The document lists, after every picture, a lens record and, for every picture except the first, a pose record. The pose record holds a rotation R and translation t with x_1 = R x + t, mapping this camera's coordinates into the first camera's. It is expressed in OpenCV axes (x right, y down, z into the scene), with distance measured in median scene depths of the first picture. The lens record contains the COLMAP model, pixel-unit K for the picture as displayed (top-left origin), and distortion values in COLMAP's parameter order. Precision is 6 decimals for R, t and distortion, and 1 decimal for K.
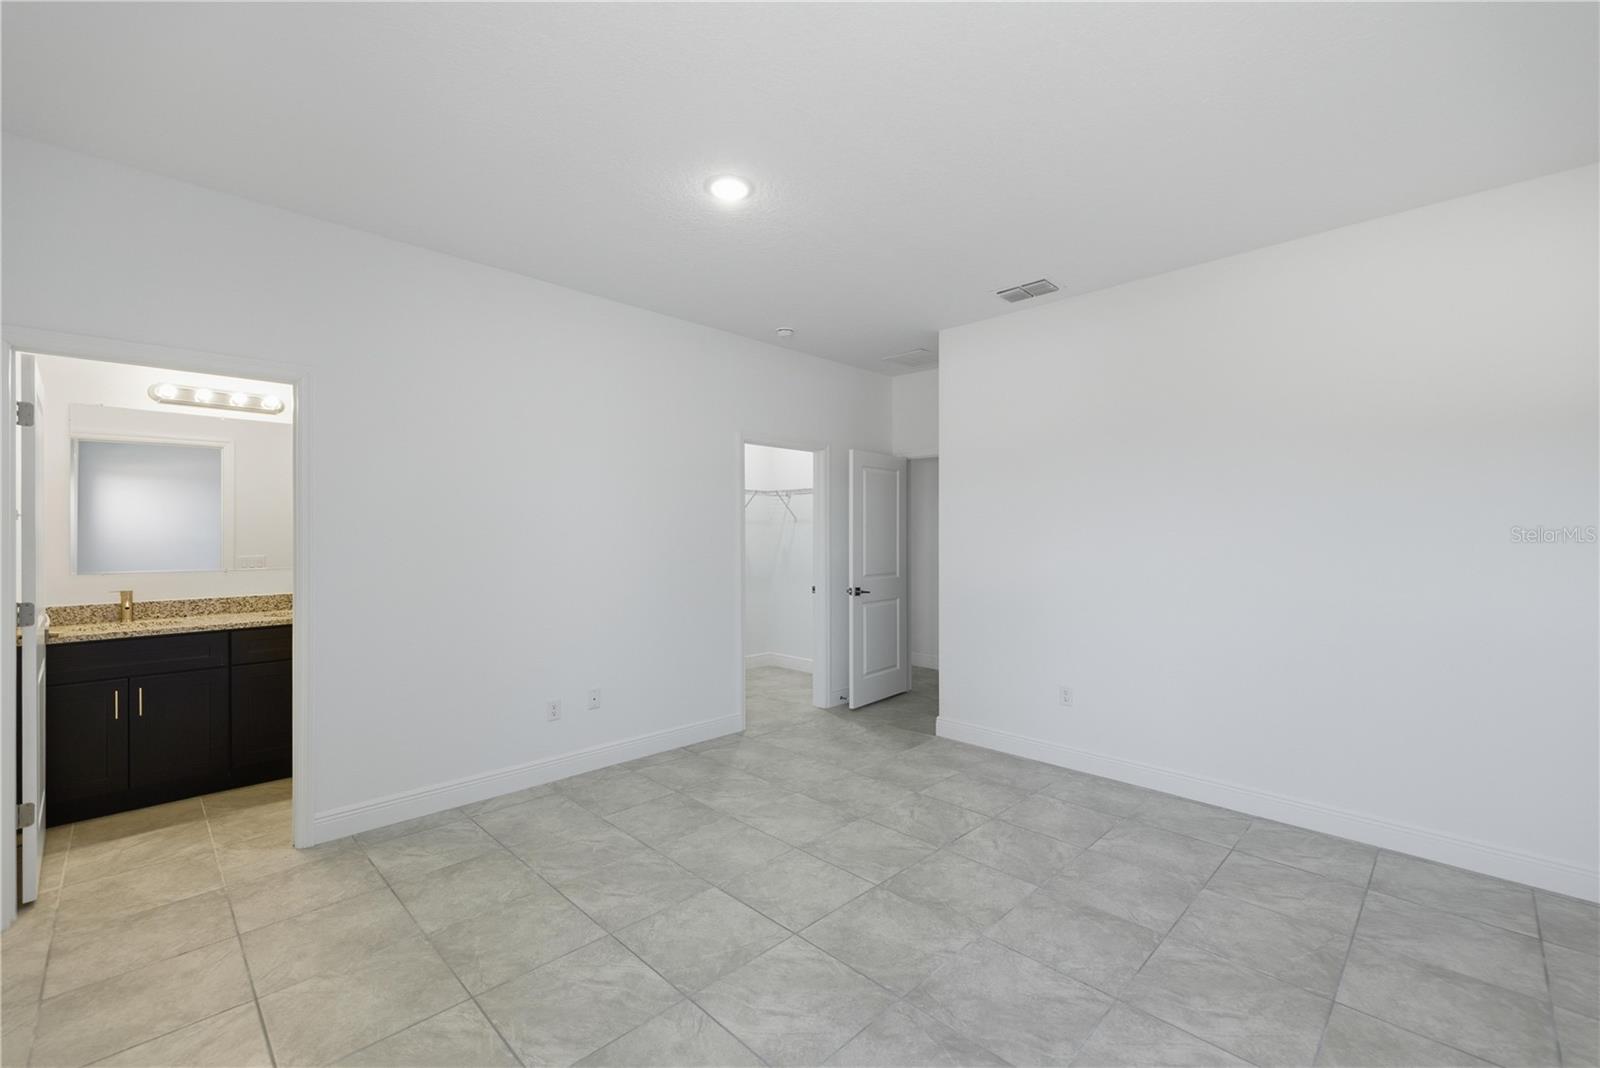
lens RADIAL K [[677.0, 0, 807.5], [0, 677.0, 539.1], [0, 0, 1]] dist [0.007178, -0.001210]
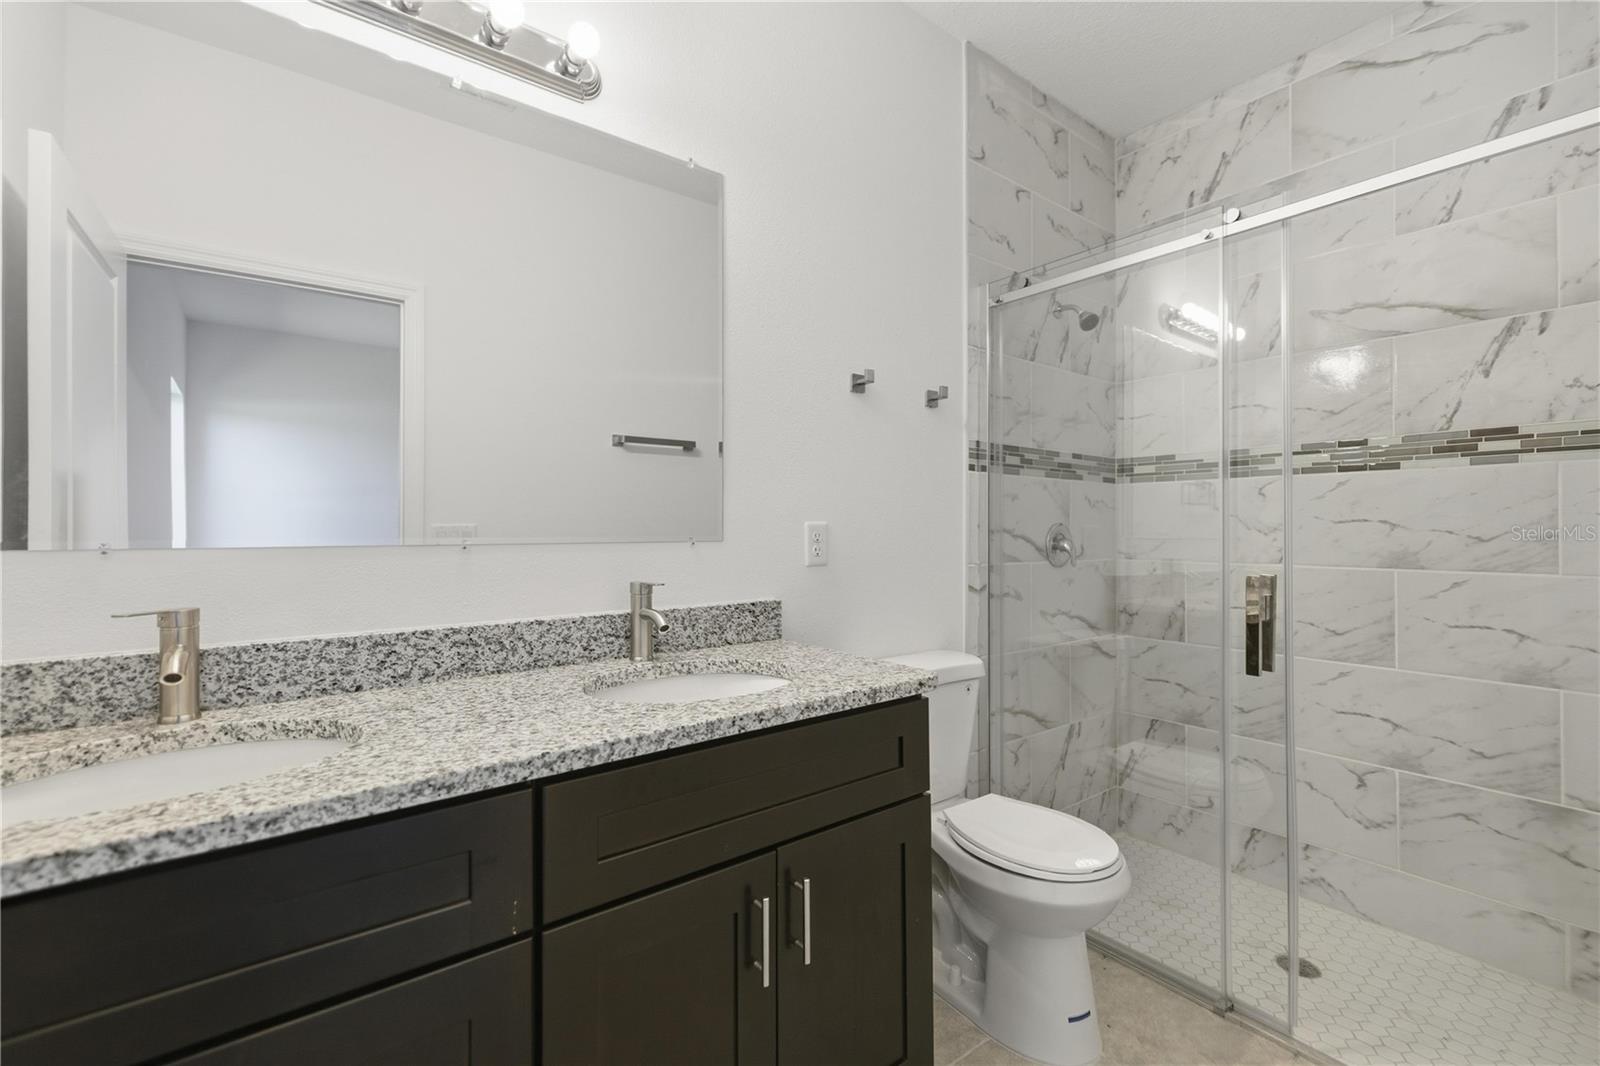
lens RADIAL K [[677.0, 0, 792.3], [0, 677.0, 526.9], [0, 0, 1]] dist [0.007178, -0.001210]
pose [[0.992311, 0.001888, -0.123754, -0.716203], [-0.002808, 0.999970, -0.007263, 0.043237], [0.123737, 0.007554, 0.992286, 0.754983]]
